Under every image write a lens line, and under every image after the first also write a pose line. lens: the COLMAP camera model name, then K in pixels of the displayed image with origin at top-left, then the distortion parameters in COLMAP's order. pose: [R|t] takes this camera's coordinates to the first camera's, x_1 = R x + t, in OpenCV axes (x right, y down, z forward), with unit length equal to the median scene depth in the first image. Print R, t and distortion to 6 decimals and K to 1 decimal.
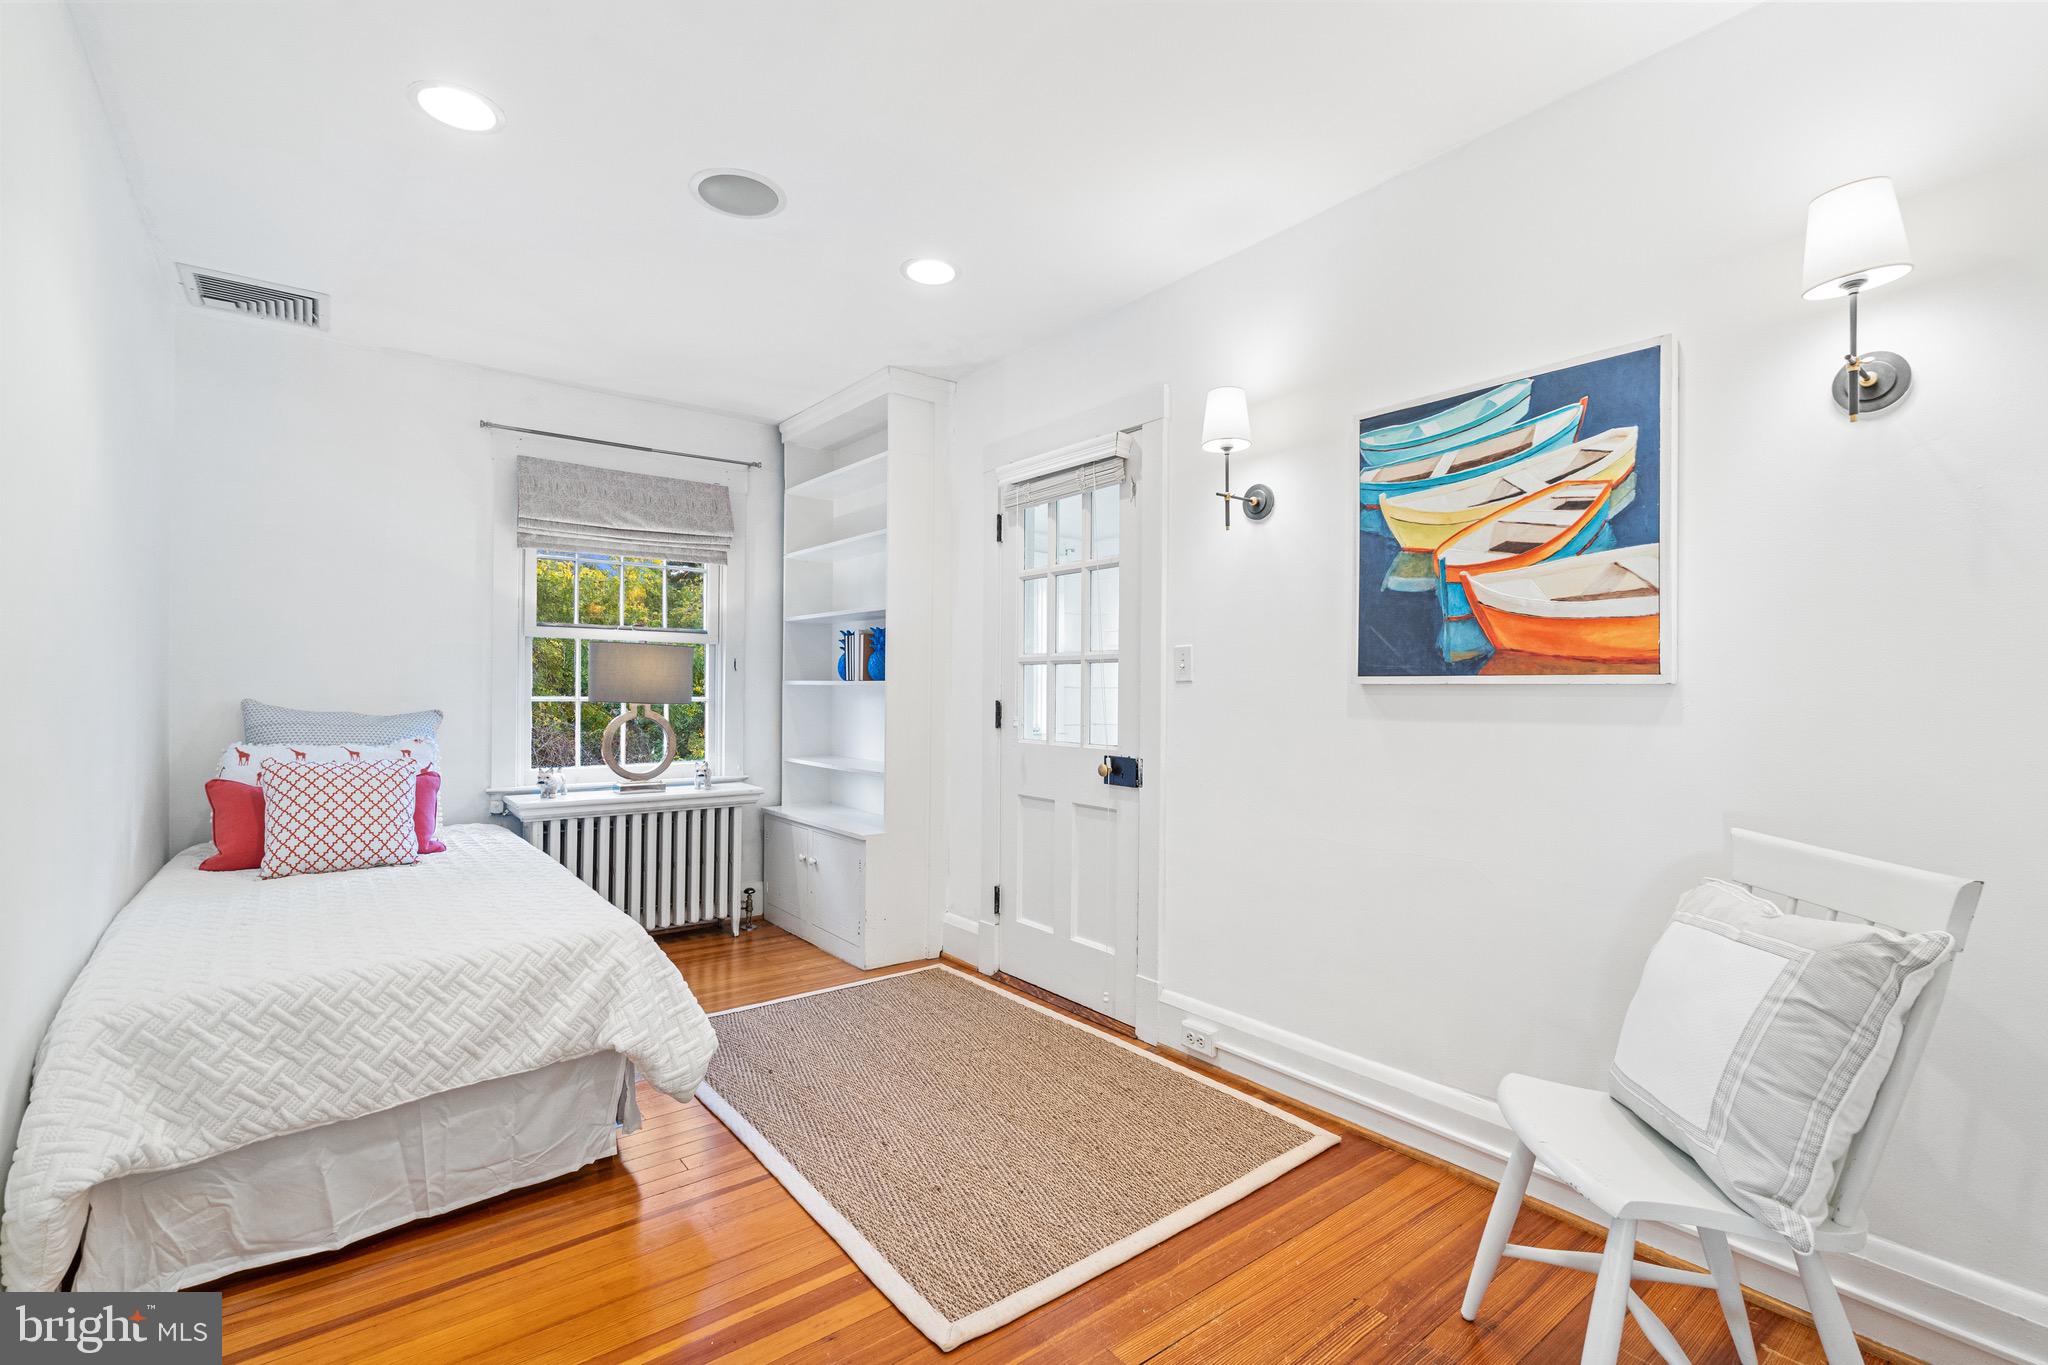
lens RADIAL K [[916.4, 0, 1024.0], [0, 916.4, 682.5], [0, 0, 1]] dist [0.000014, -0.000116]
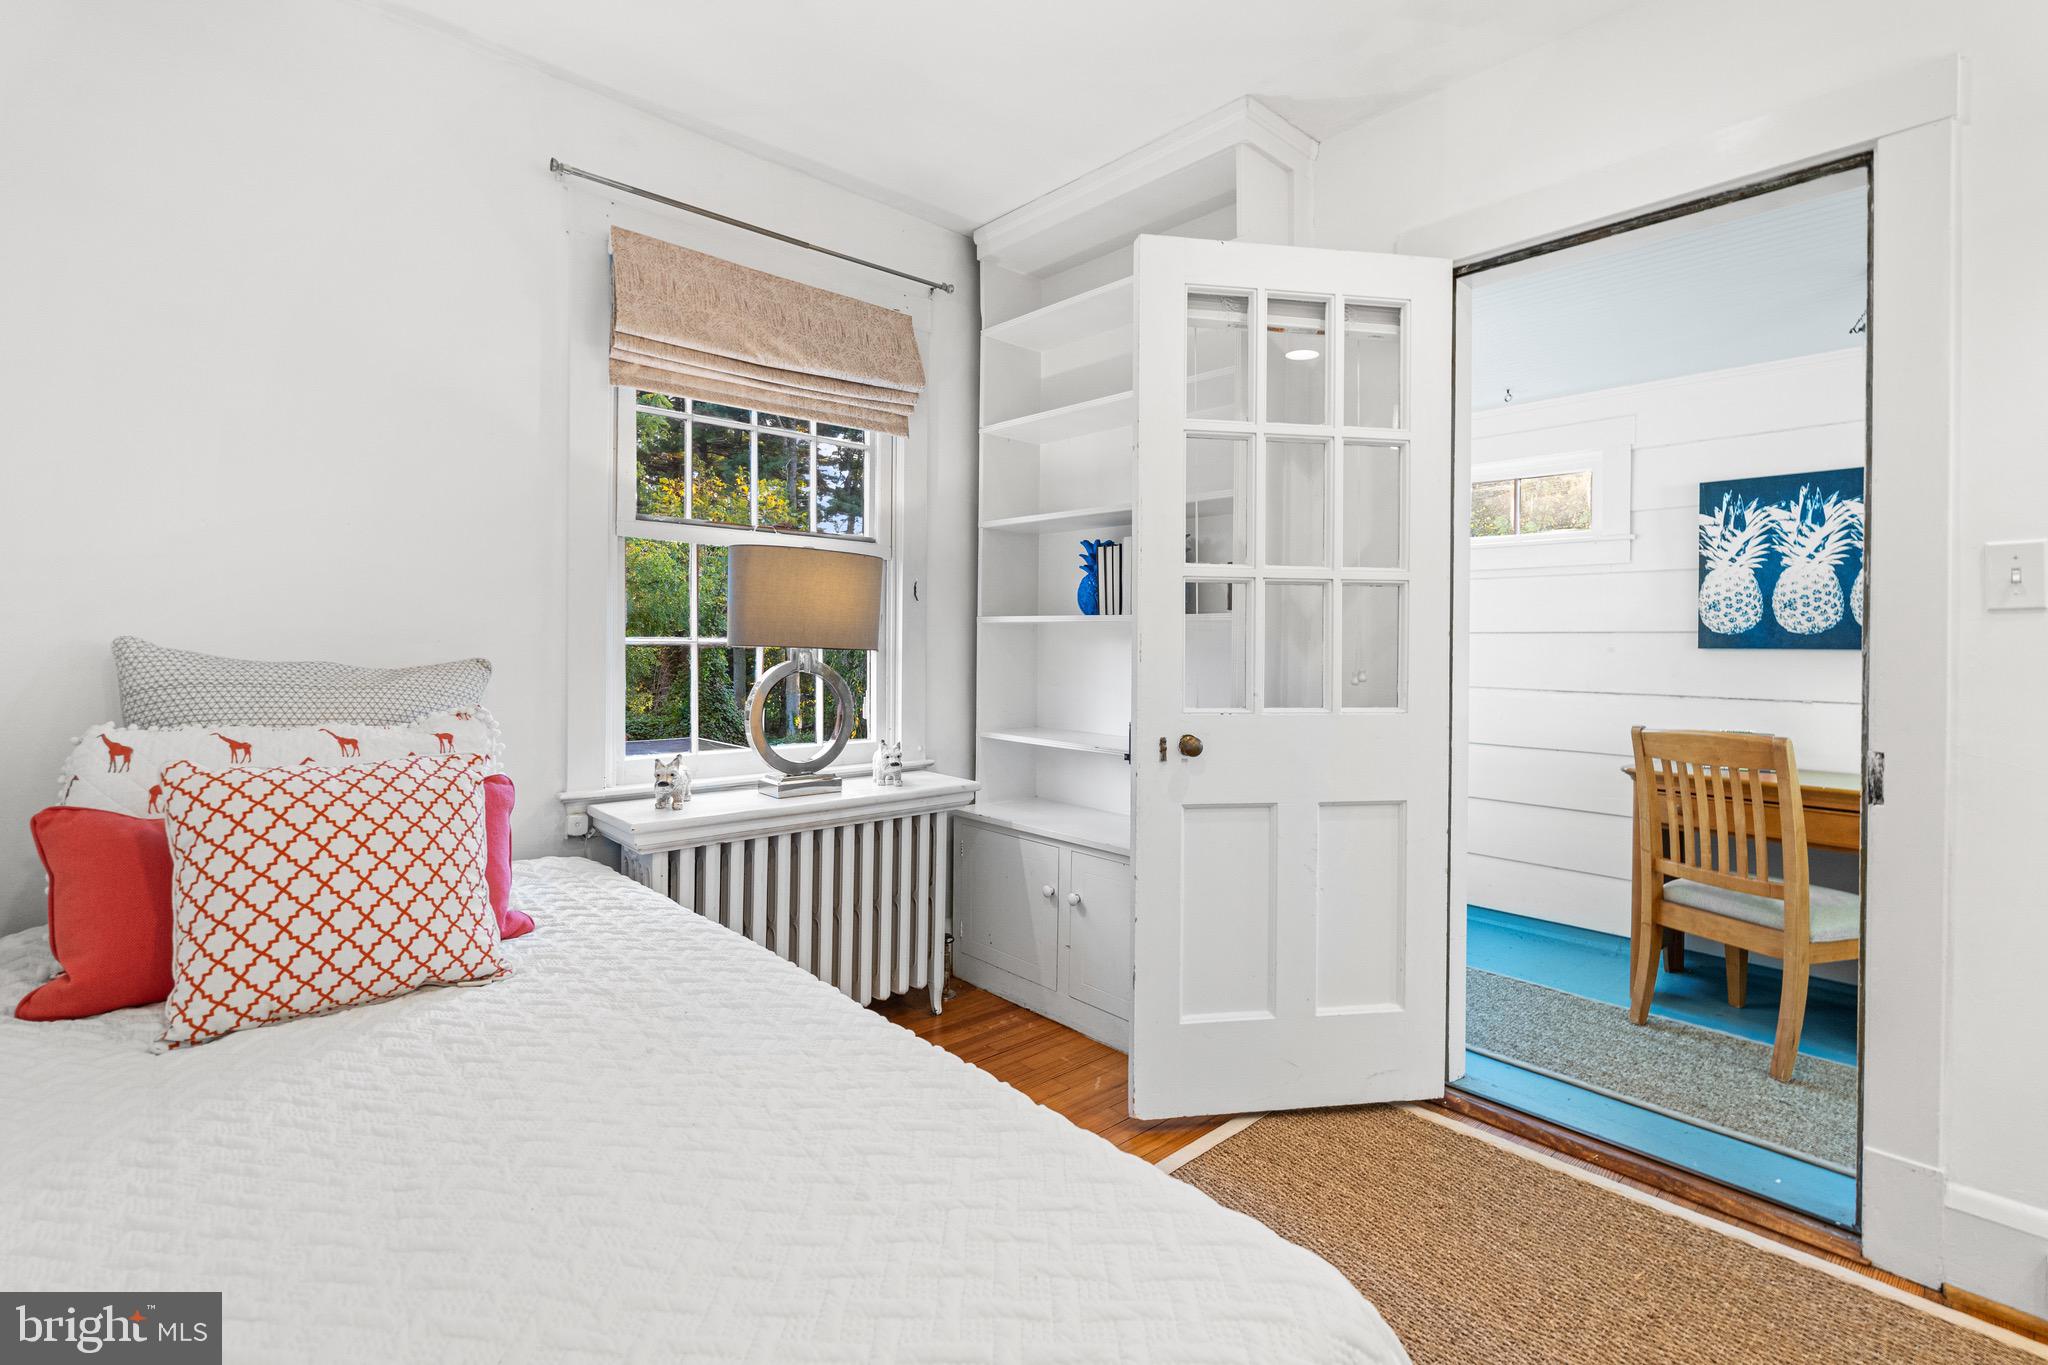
lens RADIAL K [[932.0, 0, 1026.1], [0, 932.0, 639.6], [0, 0, 1]] dist [0.001696, 0.000127]
pose [[0.997439, 0.004353, 0.071384, -0.338355], [-0.004861, 0.999964, 0.006935, 0.012458], [-0.071351, -0.007264, 0.997425, 0.392196]]
